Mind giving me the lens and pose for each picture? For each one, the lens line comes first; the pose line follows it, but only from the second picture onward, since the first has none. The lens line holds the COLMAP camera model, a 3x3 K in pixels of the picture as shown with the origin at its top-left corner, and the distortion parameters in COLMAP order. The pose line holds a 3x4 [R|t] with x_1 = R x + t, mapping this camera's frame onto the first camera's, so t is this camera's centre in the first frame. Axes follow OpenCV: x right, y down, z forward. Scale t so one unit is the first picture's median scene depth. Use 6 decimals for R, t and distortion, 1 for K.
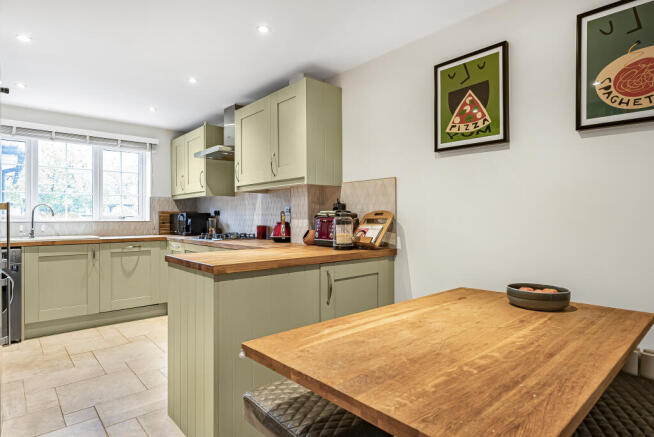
lens RADIAL K [[367.8, 0, 325.7], [0, 367.8, 217.3], [0, 0, 1]] dist [-0.004781, 0.000047]
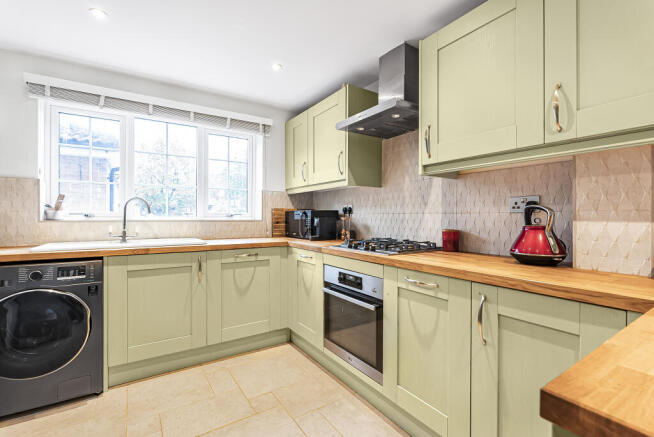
lens RADIAL K [[298.2, 0, 328.5], [0, 298.2, 218.1], [0, 0, 1]] dist [0.002396, -0.000087]
pose [[0.990799, 0.007624, -0.135129, -0.277362], [-0.006755, 0.999953, 0.006887, 0.000130], [0.135175, -0.005911, 0.990804, 0.415438]]
